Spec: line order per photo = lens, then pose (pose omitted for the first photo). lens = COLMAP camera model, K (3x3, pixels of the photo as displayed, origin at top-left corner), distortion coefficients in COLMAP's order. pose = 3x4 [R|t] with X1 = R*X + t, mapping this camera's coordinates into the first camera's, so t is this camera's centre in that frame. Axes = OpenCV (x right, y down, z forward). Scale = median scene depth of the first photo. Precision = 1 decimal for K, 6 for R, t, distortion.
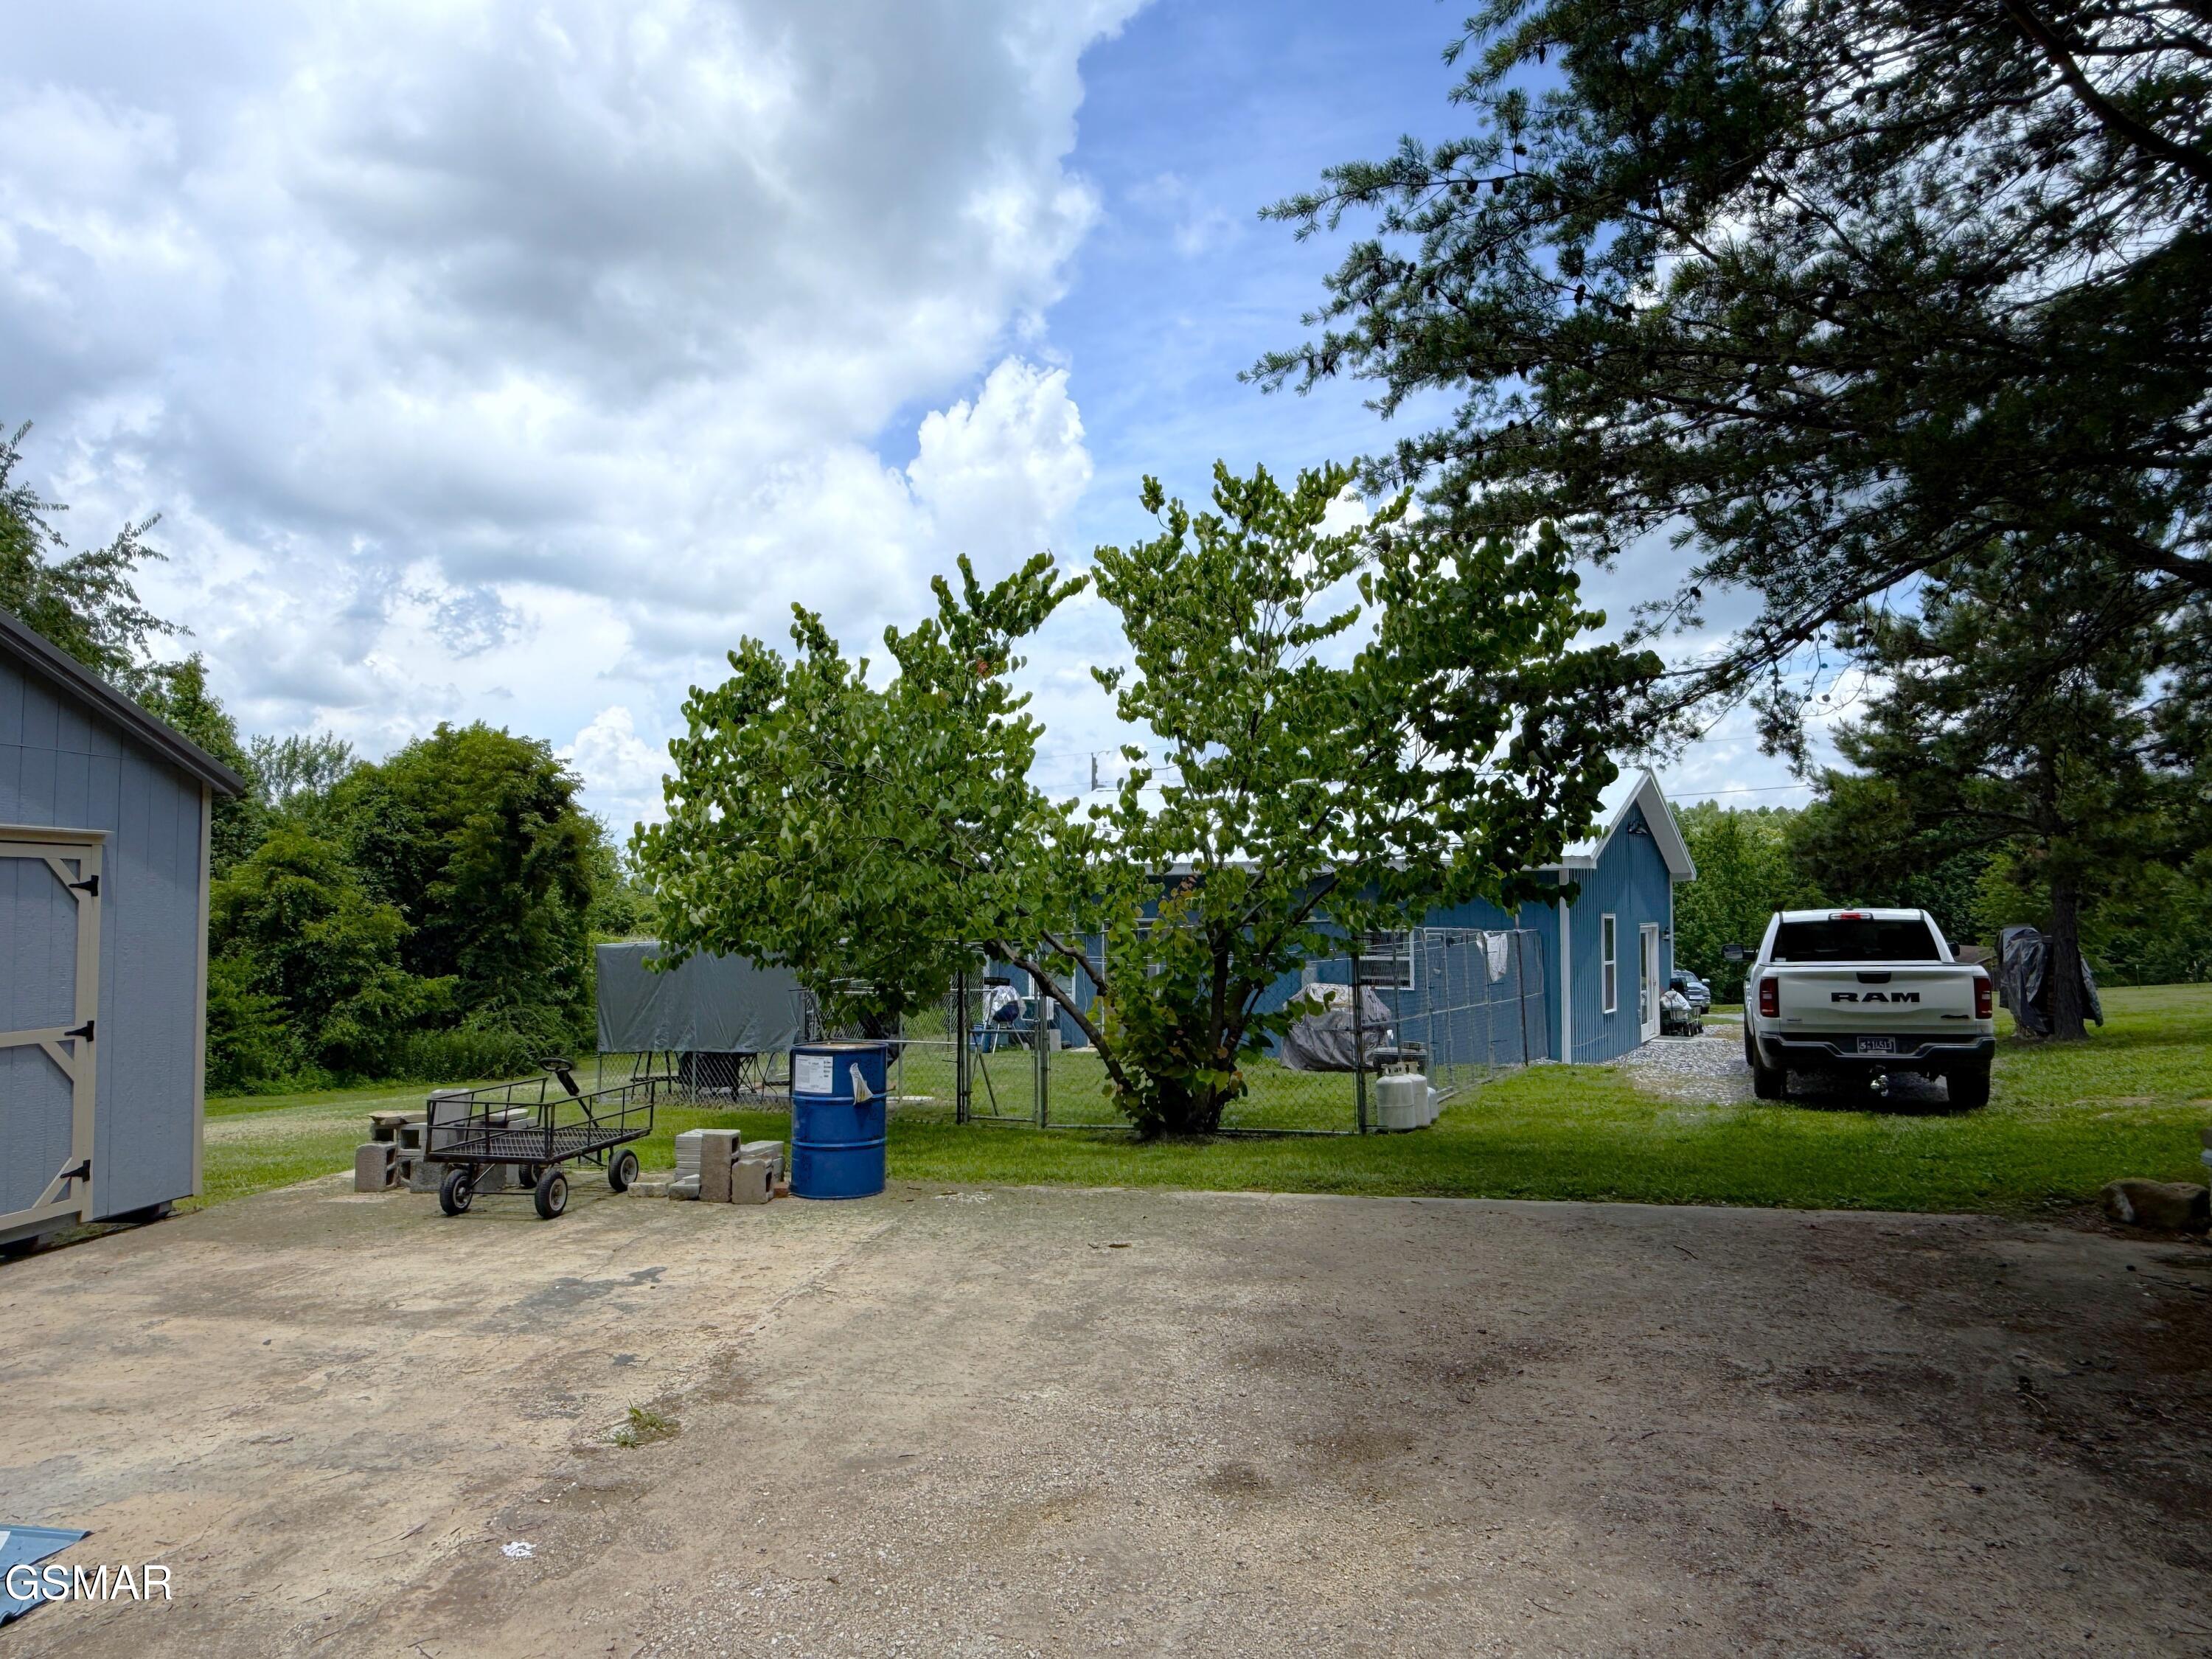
lens RADIAL K [[1413.4, 0, 1107.3], [0, 1413.4, 824.4], [0, 0, 1]] dist [-0.001072, 0.002353]
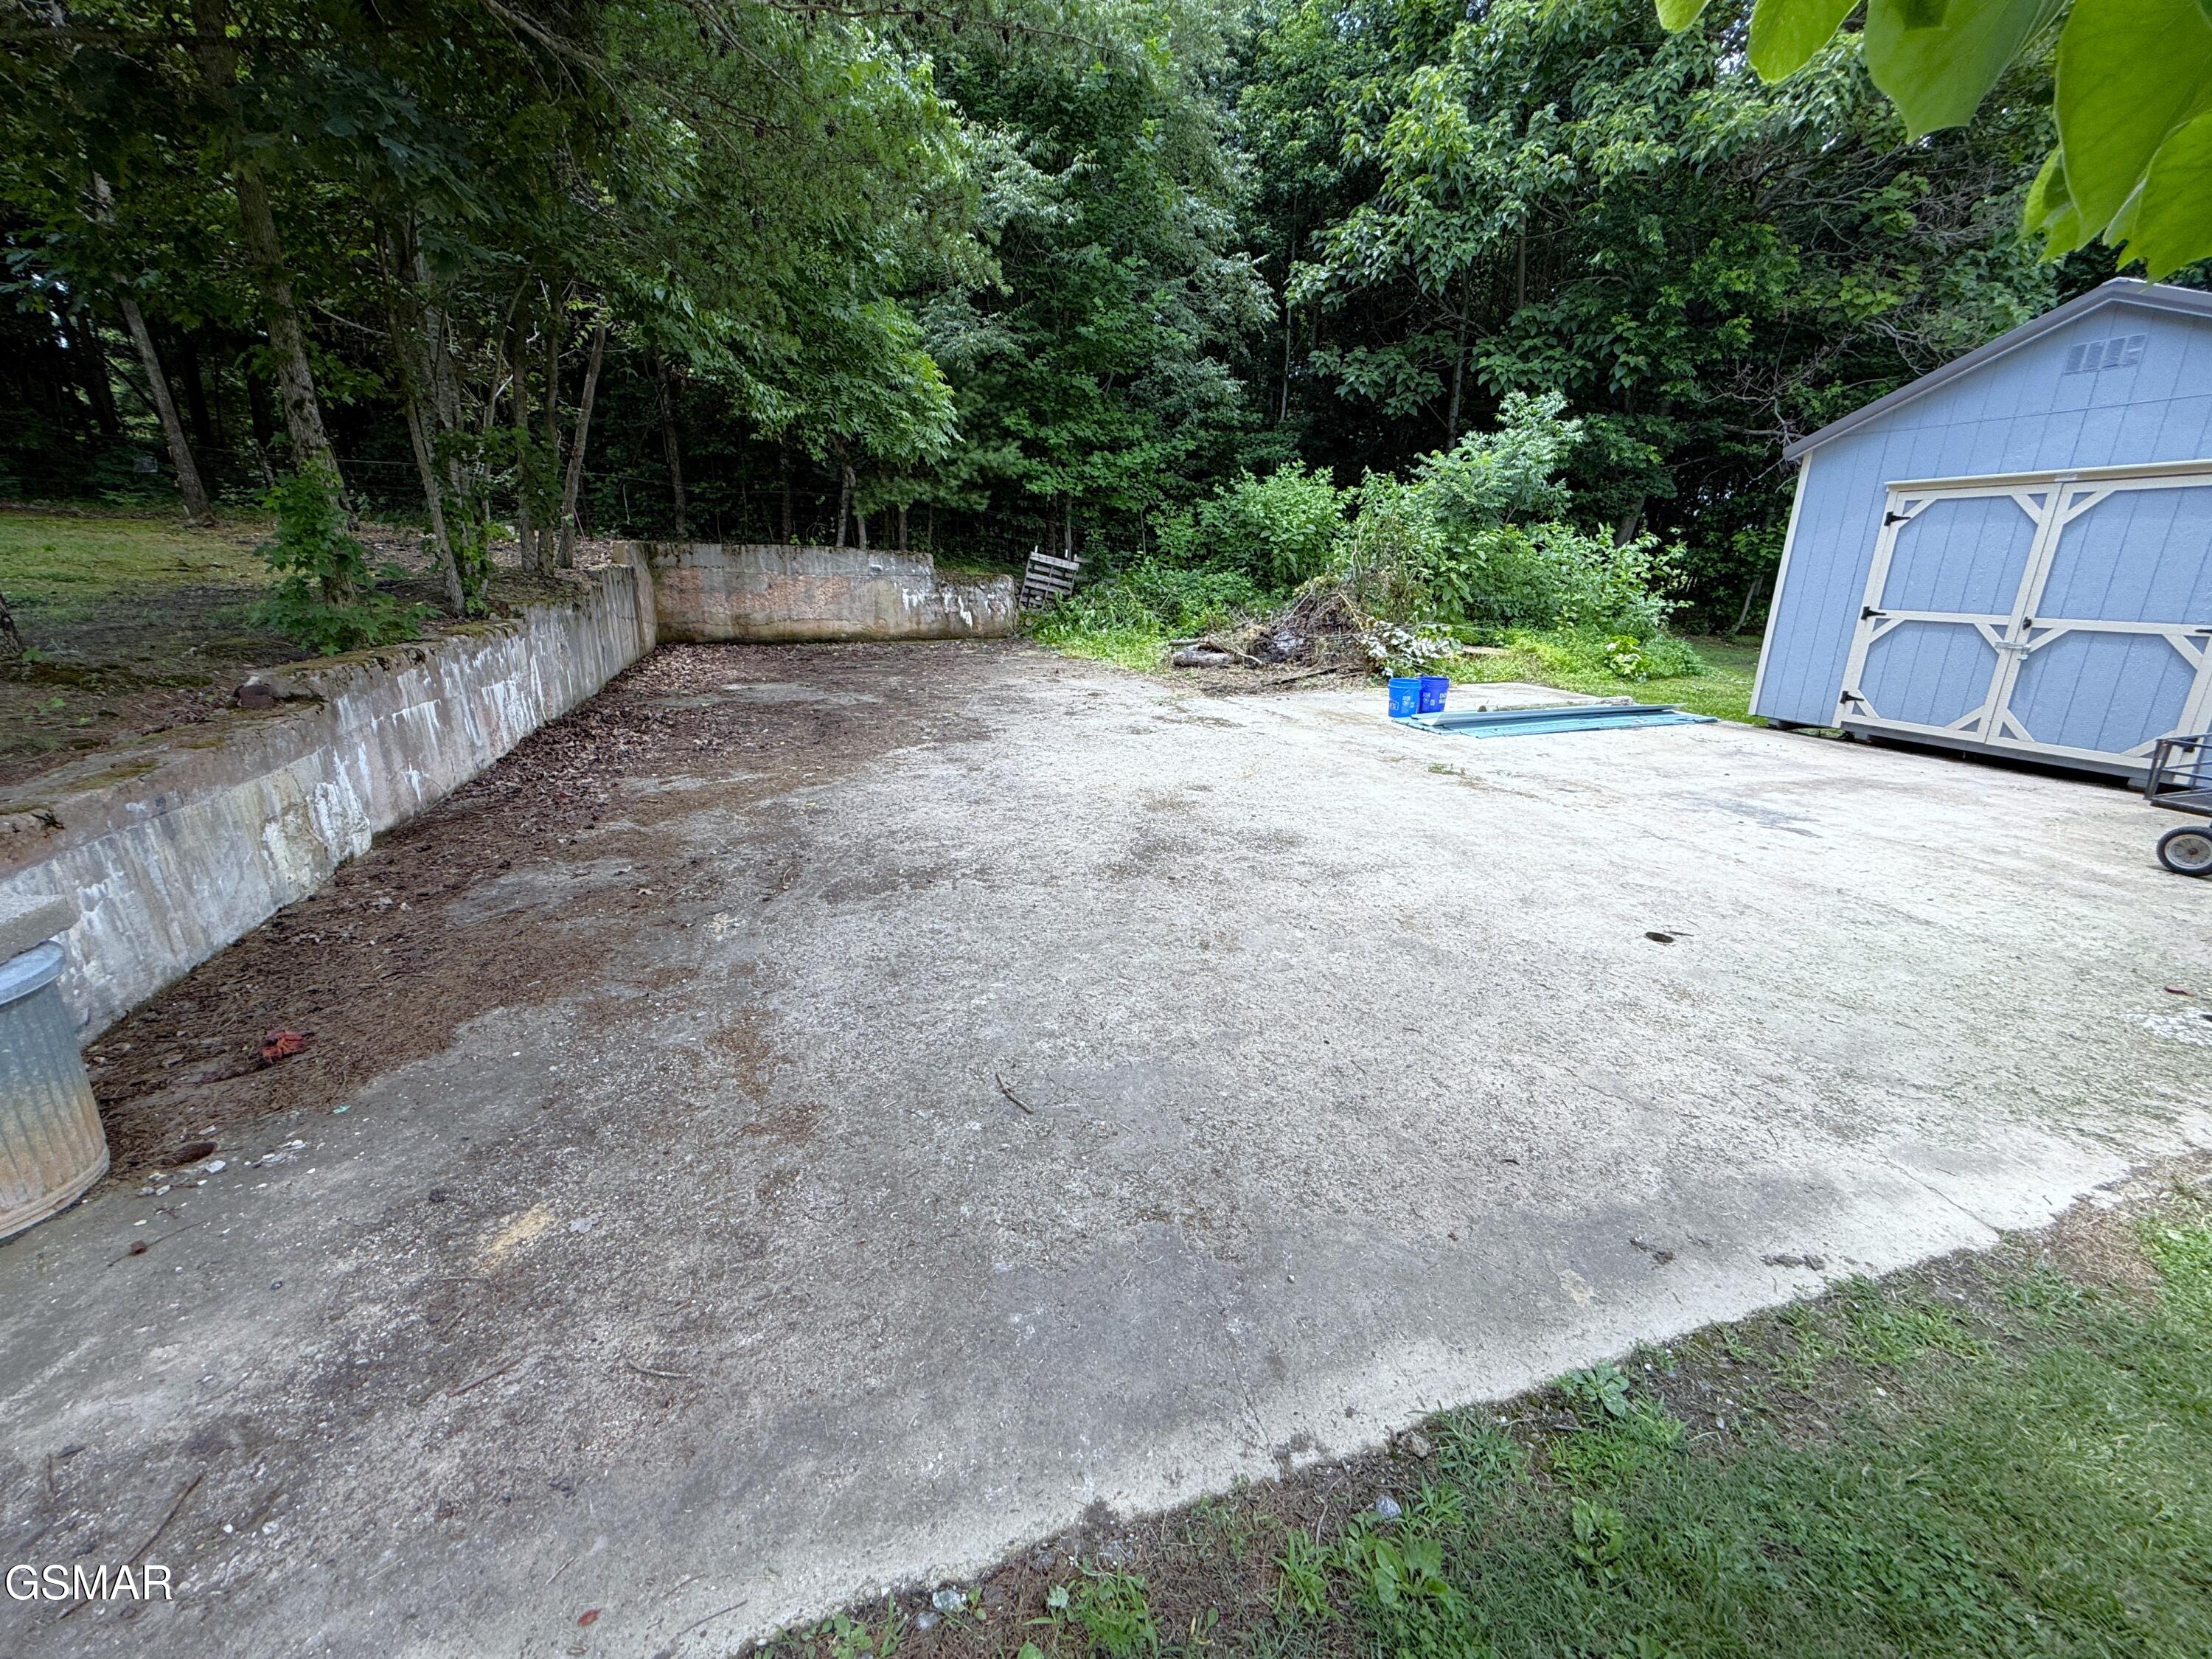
lens RADIAL K [[900.8, 0, 1105.5], [0, 900.8, 833.6], [0, 0, 1]] dist [-0.002892, -0.000015]
pose [[-0.888527, 0.131249, -0.439652, 0.700154], [0.024382, 0.970366, 0.240406, 0.145095], [0.458177, 0.202888, -0.865396, 1.758916]]
